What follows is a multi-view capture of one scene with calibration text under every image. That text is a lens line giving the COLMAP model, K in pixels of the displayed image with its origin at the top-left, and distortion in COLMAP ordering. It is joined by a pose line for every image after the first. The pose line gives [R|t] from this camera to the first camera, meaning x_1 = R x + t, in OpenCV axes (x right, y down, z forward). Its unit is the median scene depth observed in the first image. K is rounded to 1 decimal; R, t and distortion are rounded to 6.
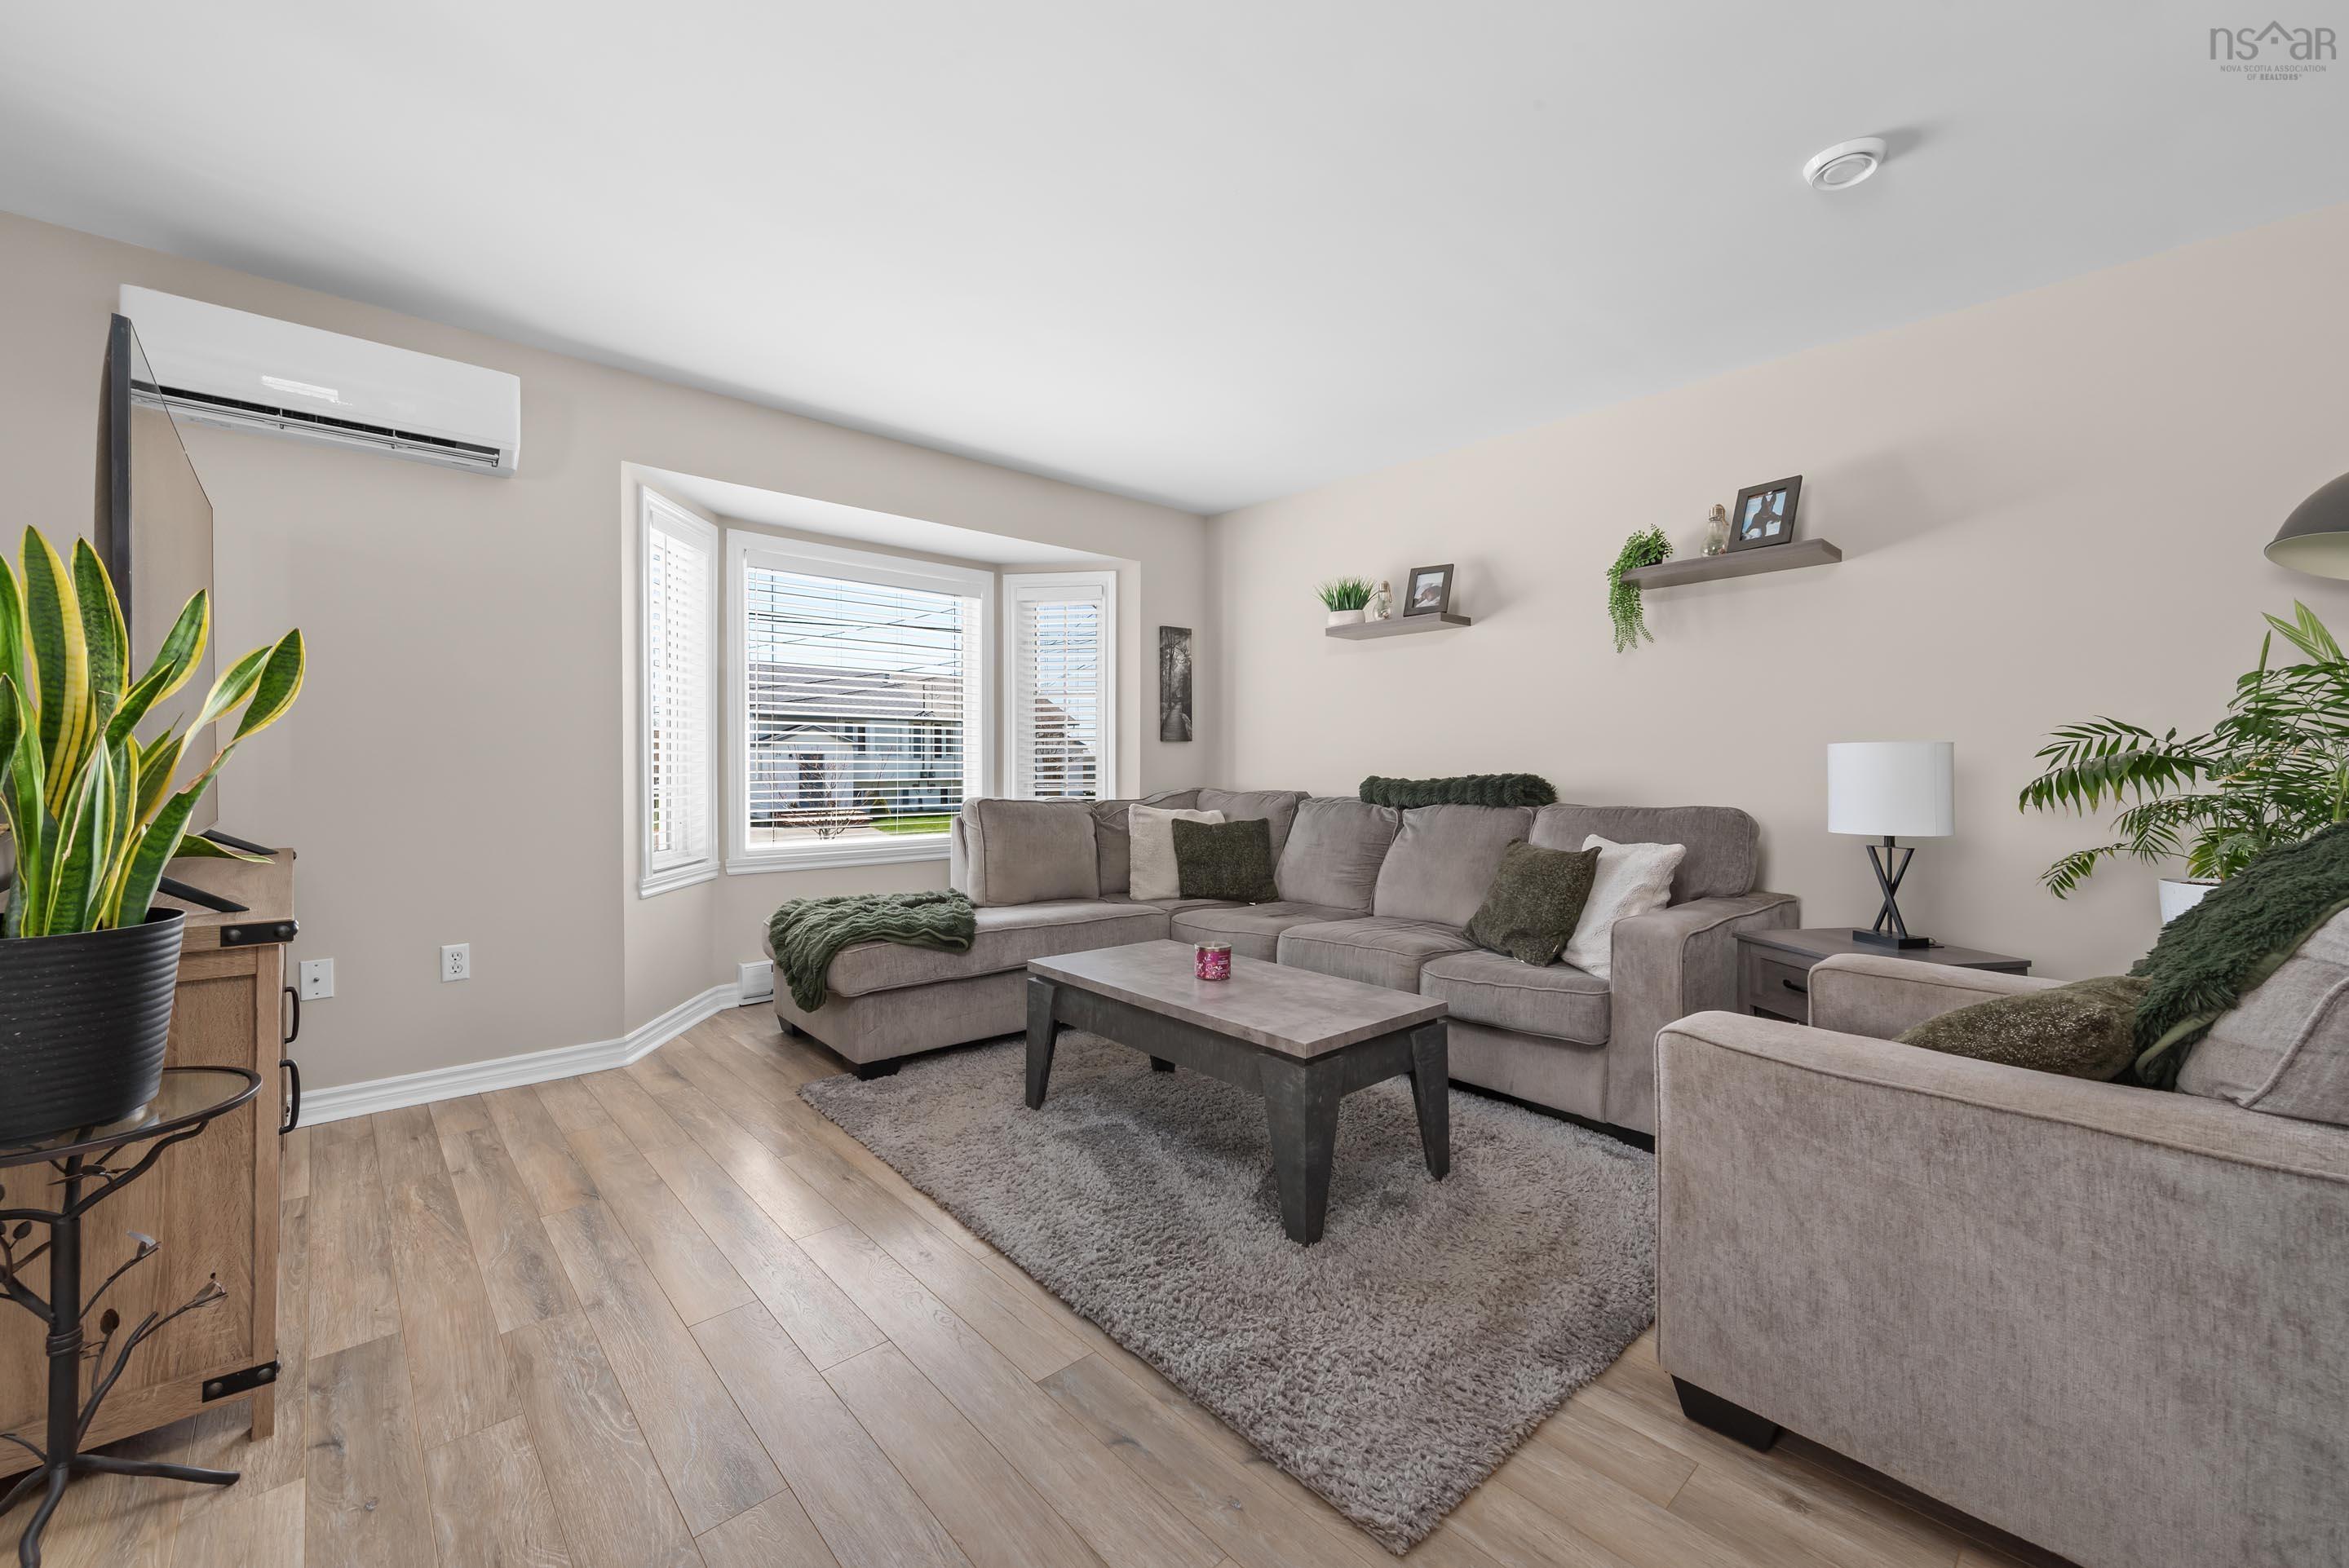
lens RADIAL K [[912.8, 0, 1181.6], [0, 912.8, 774.6], [0, 0, 1]] dist [0.001399, -0.000202]
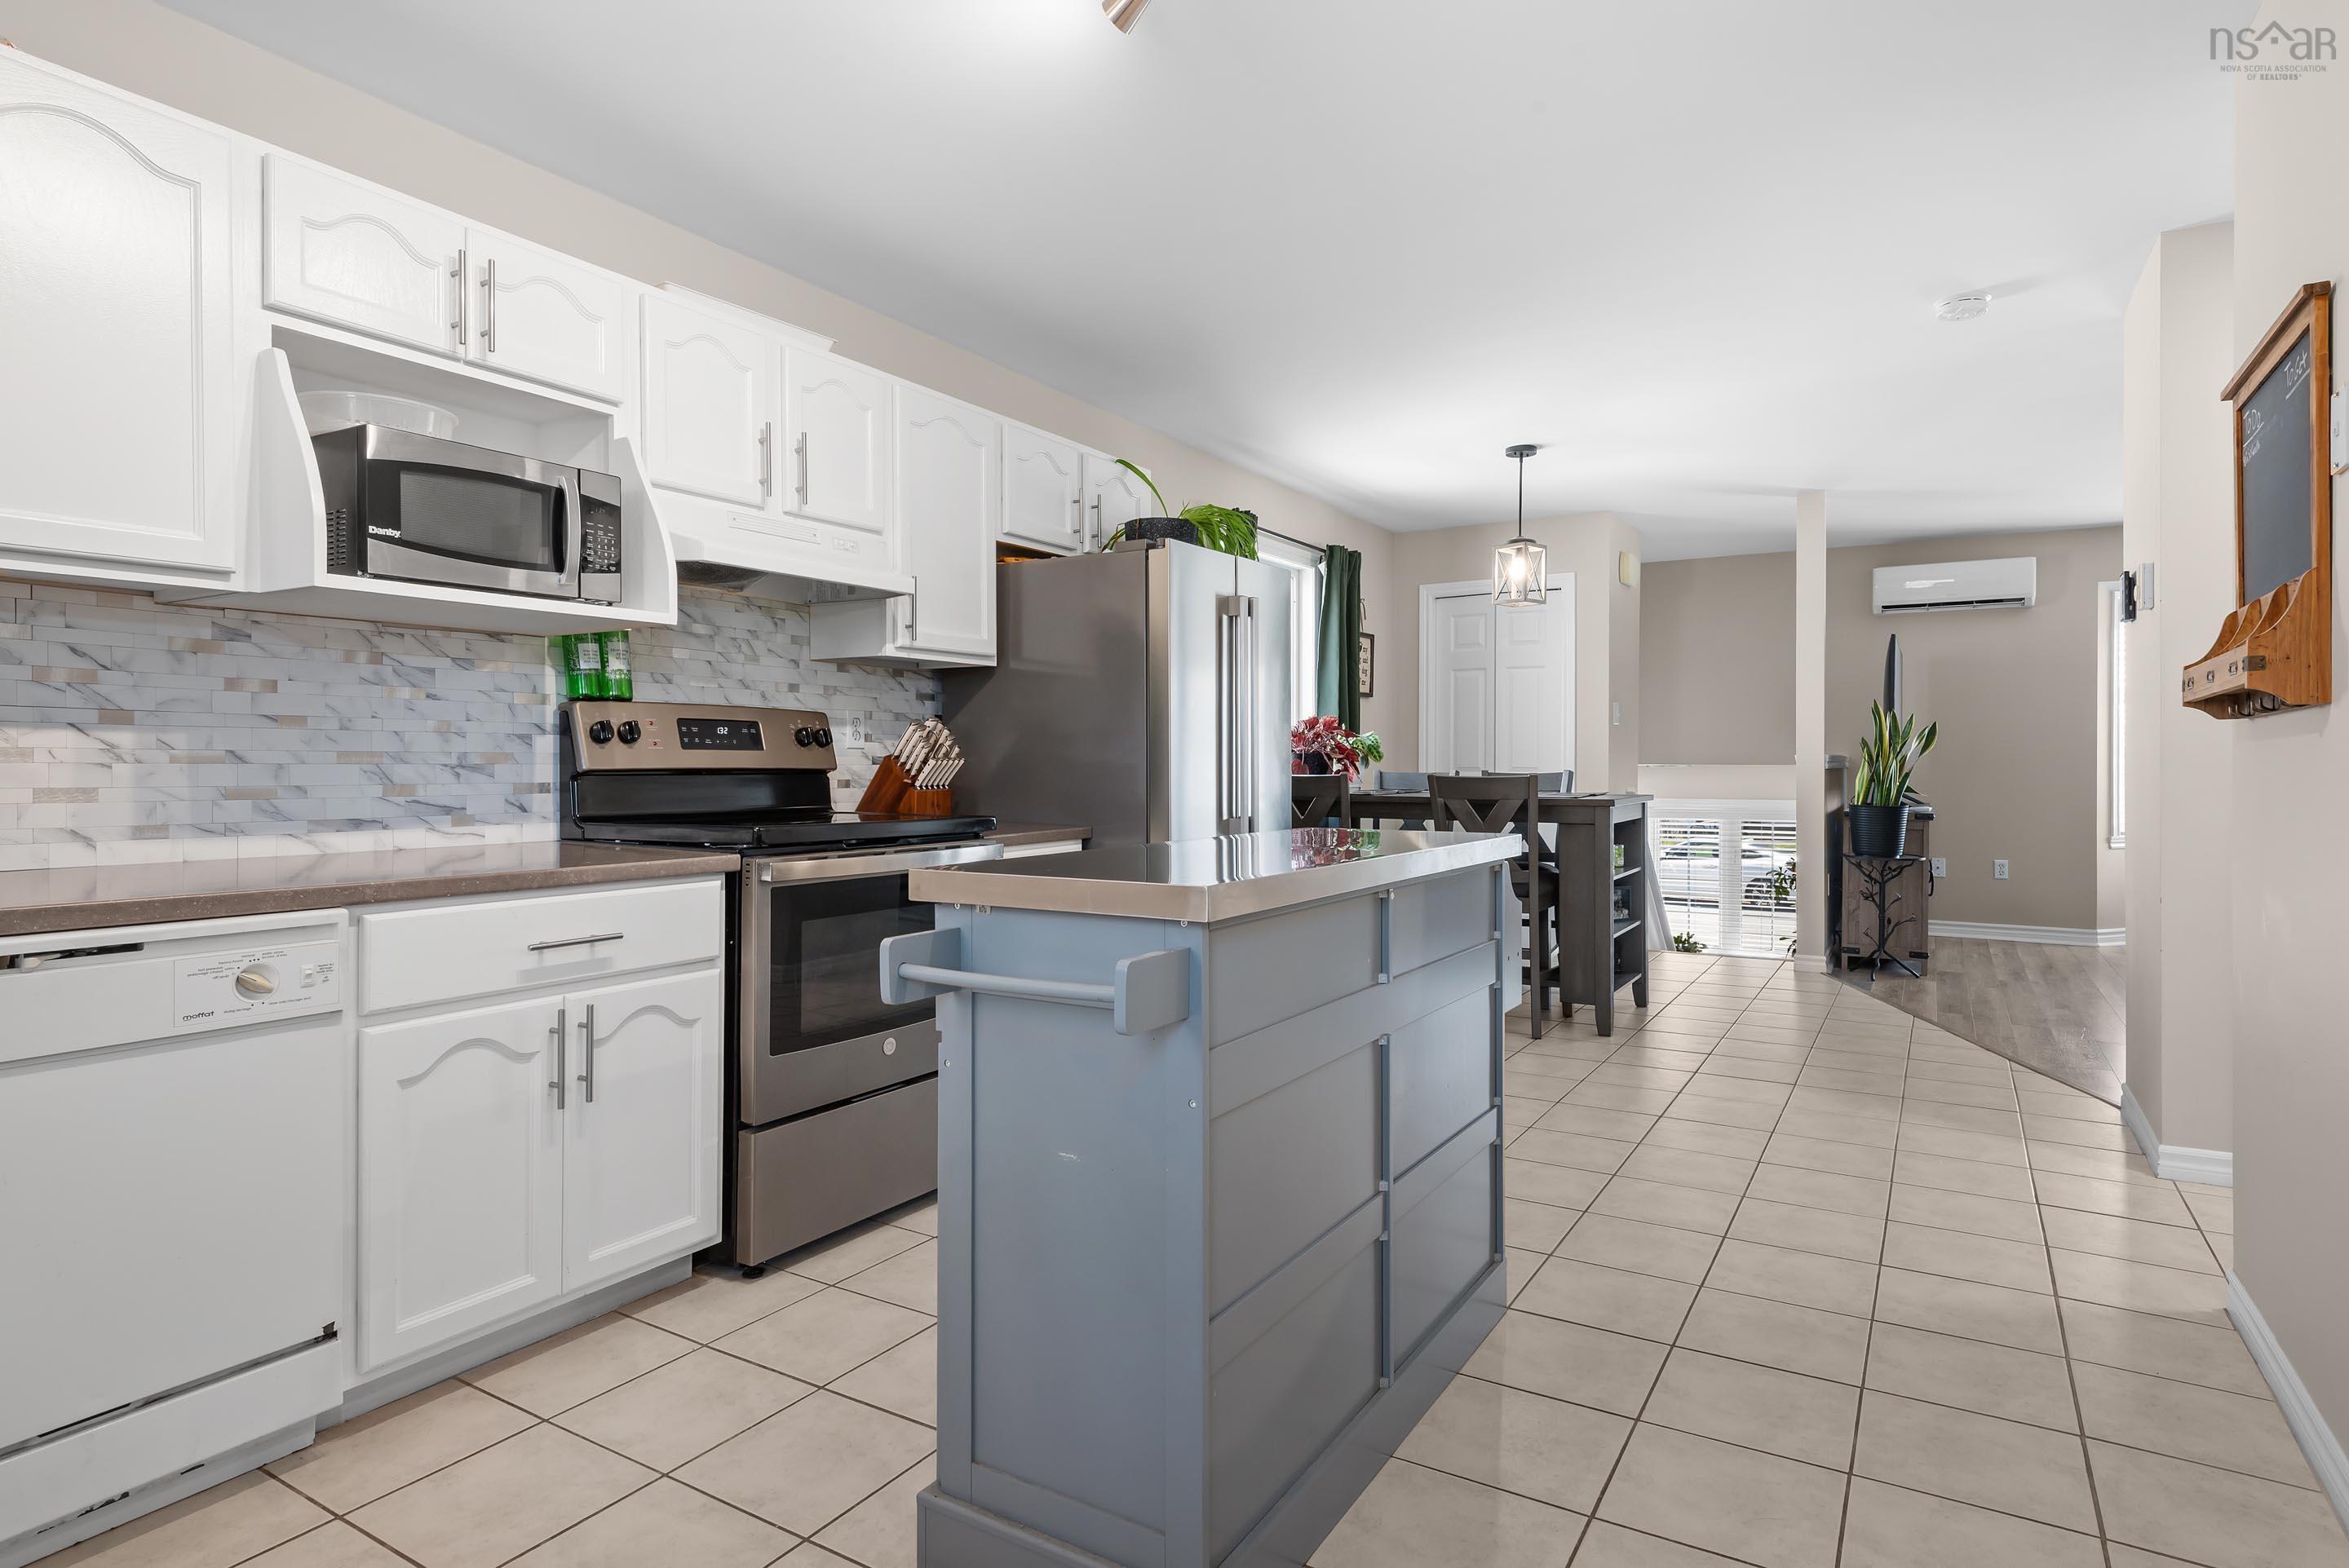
lens RADIAL K [[1270.5, 0, 1175.0], [0, 1270.5, 773.7], [0, 0, 1]] dist [0.006012, -0.000094]
pose [[0.266309, -0.001124, -0.963887, 2.862428], [-0.011486, 0.999925, -0.004340, 0.081379], [0.963819, 0.012227, 0.266276, -3.004503]]
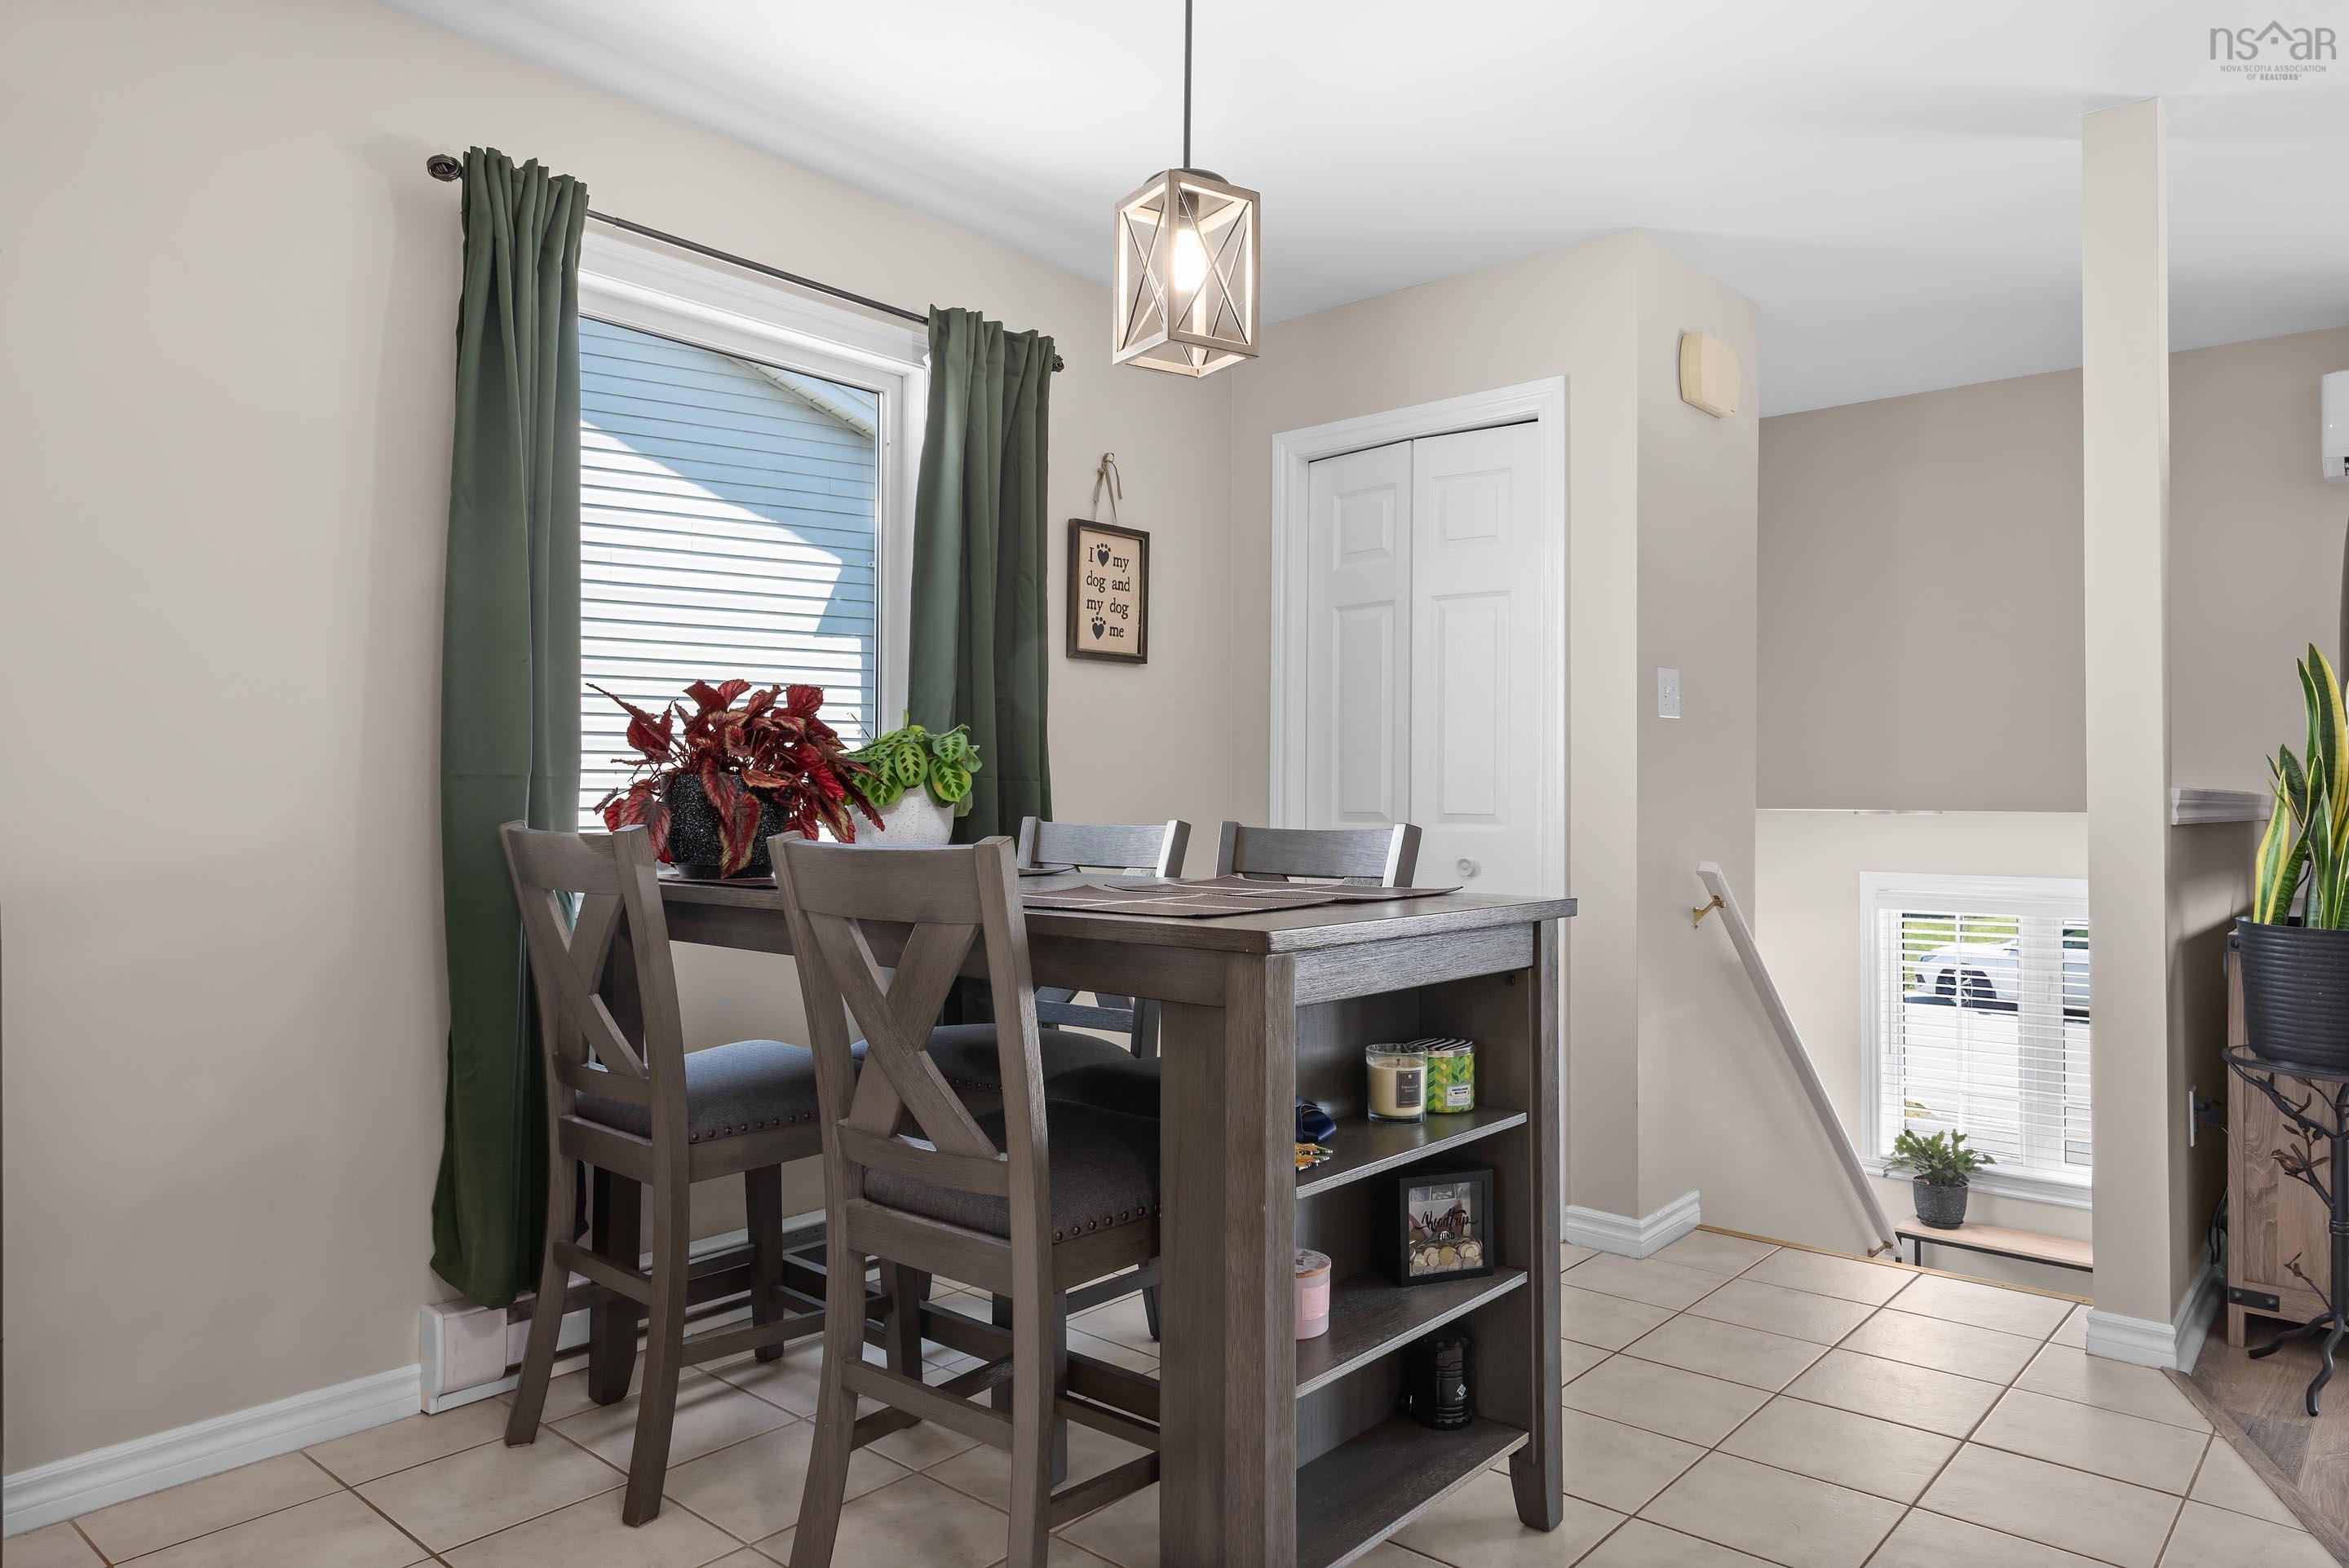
lens RADIAL K [[1509.7, 0, 1174.1], [0, 1509.7, 765.5], [0, 0, 1]] dist [-0.003378, 0.001749]
pose [[0.099561, -0.033173, -0.994478, 0.849600], [-0.019975, 0.999176, -0.035329, 0.033006], [0.994831, 0.023382, 0.098816, -0.944327]]
